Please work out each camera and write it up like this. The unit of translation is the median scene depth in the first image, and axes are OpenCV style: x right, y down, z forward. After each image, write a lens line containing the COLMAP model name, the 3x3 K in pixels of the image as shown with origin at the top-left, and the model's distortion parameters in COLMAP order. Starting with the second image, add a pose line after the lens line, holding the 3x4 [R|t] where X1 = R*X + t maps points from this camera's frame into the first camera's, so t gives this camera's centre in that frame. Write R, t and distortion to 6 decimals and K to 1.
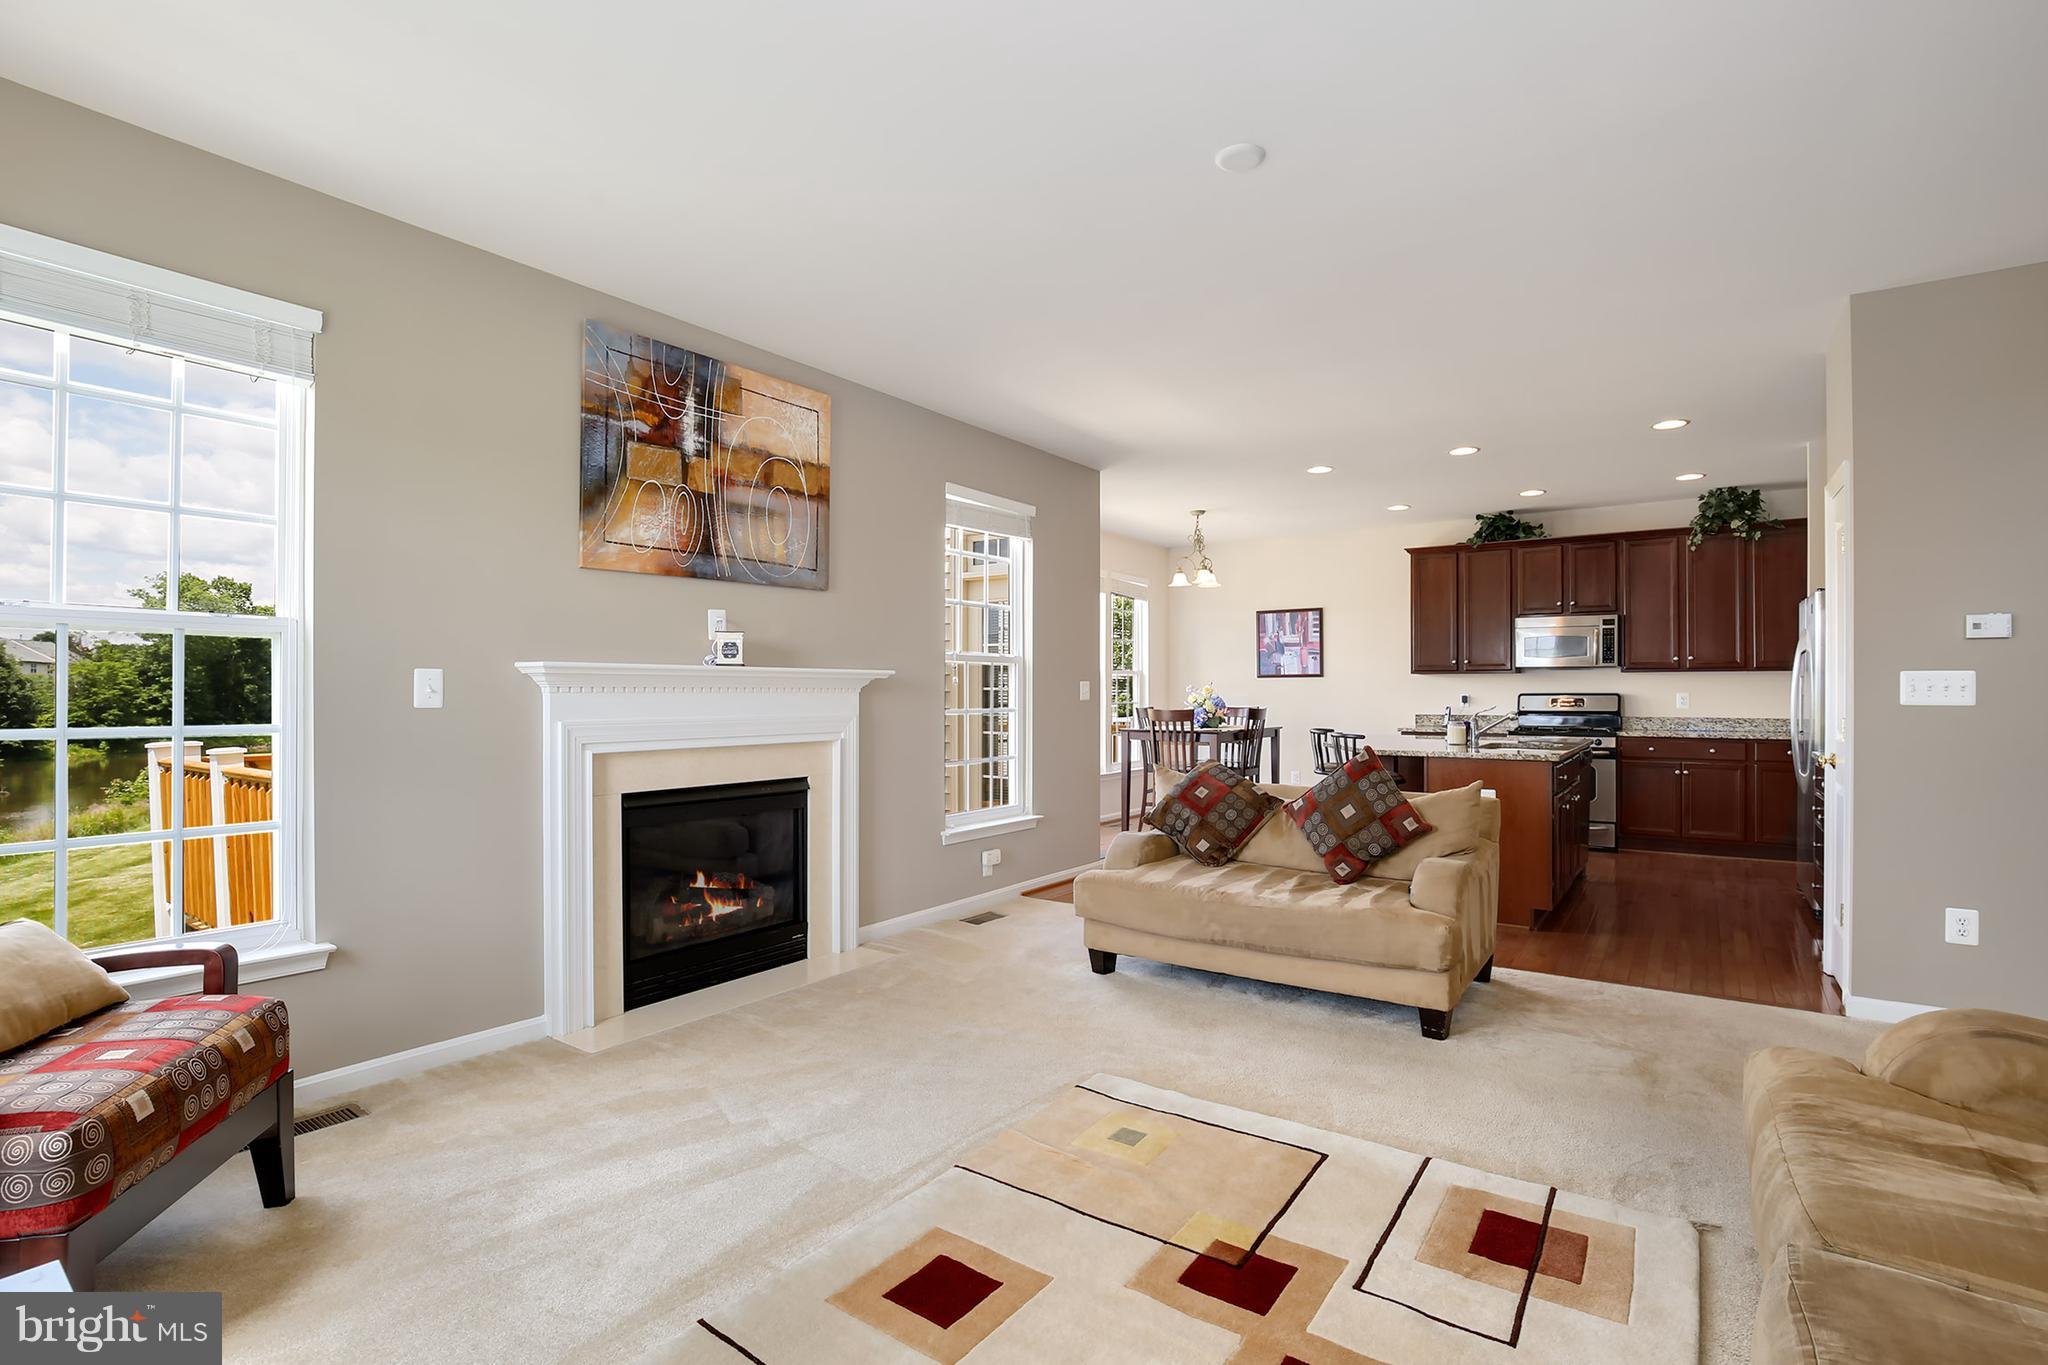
lens RADIAL K [[953.8, 0, 1036.7], [0, 953.8, 687.9], [0, 0, 1]] dist [-0.030710, 0.003385]
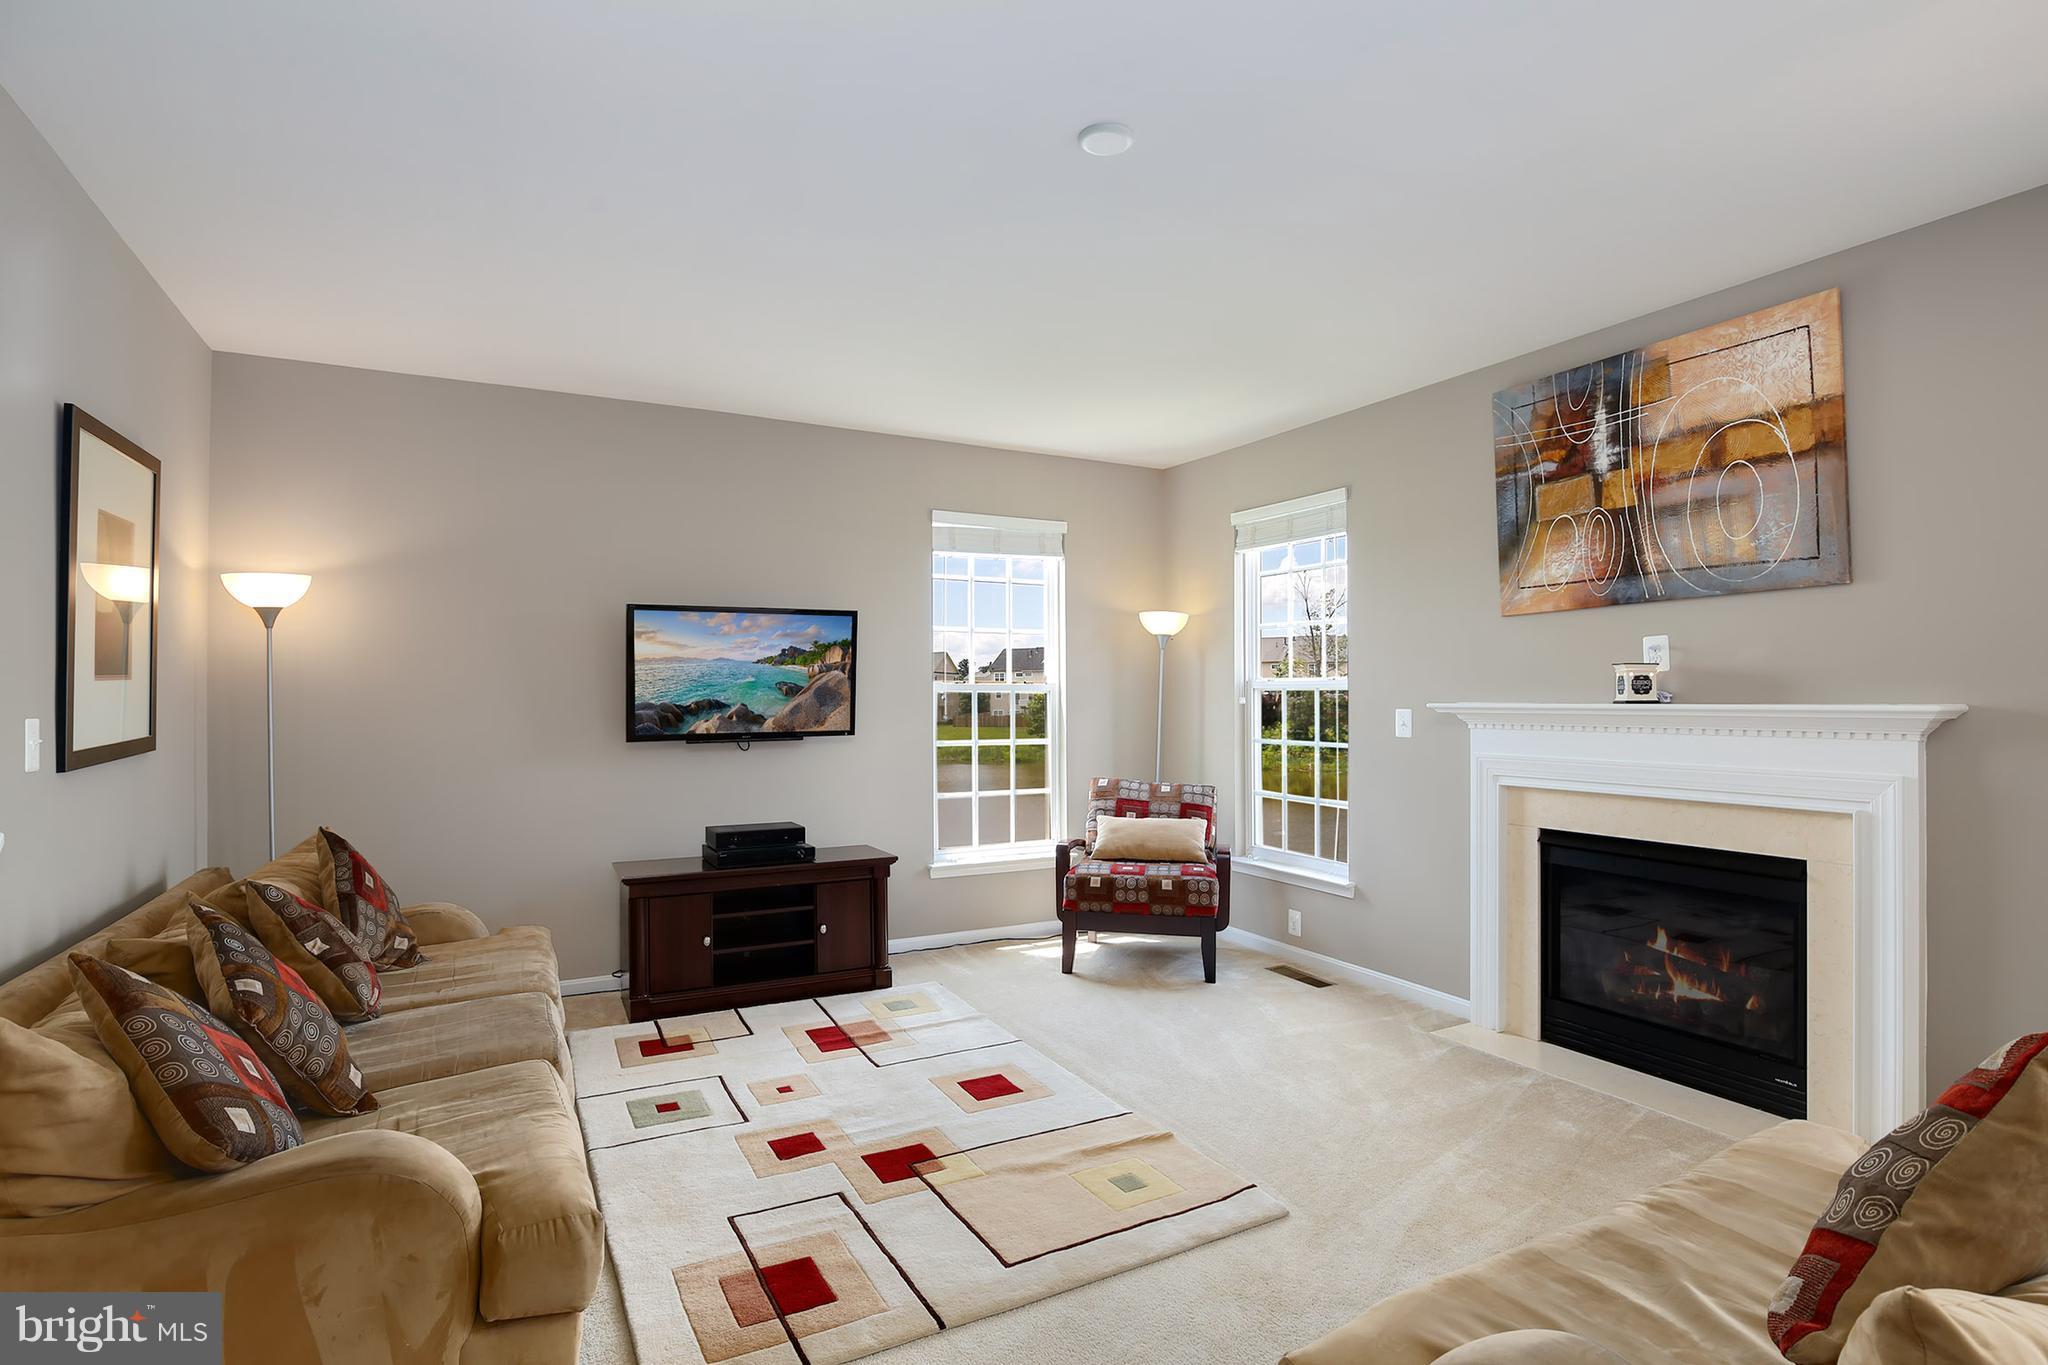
lens RADIAL K [[1005.5, 0, 1036.8], [0, 1005.5, 691.3], [0, 0, 1]] dist [-0.028081, 0.002762]
pose [[-0.443462, -0.009017, -0.896248, 0.627474], [-0.000482, 0.999952, -0.009822, -0.021311], [0.896293, -0.003923, -0.443445, 0.797585]]
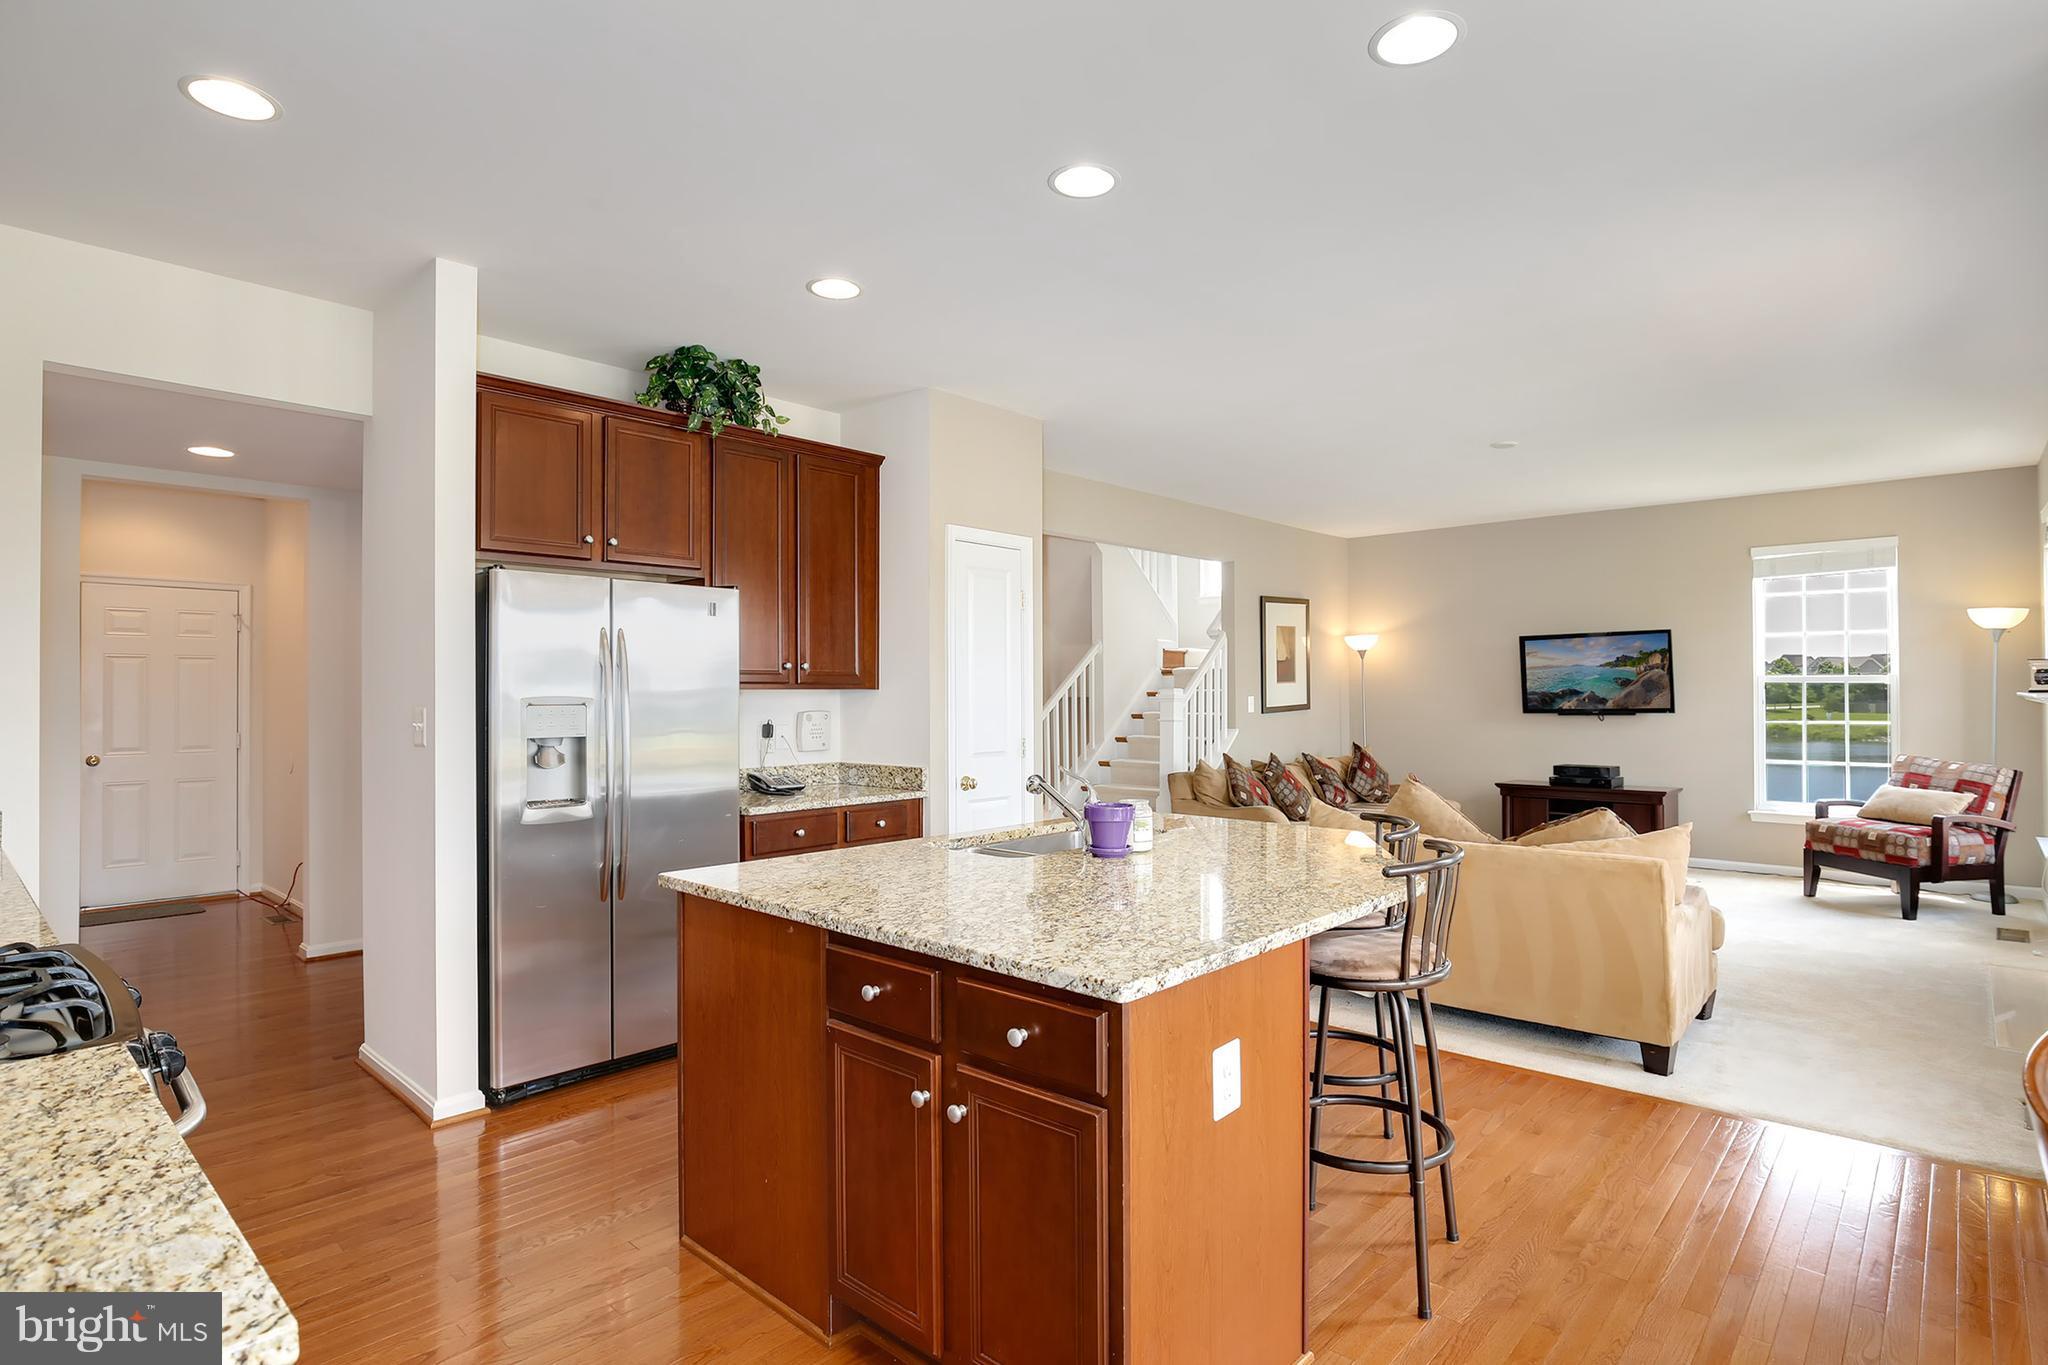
lens RADIAL K [[1005.5, 0, 1024.6], [0, 1005.5, 688.6], [0, 0, 1]] dist [-0.028081, 0.002762]
pose [[-0.989637, 0.003680, 0.143545, 0.539185], [0.003774, 0.999993, 0.000379, -0.027934], [-0.143542, 0.000917, -0.989644, 1.903554]]
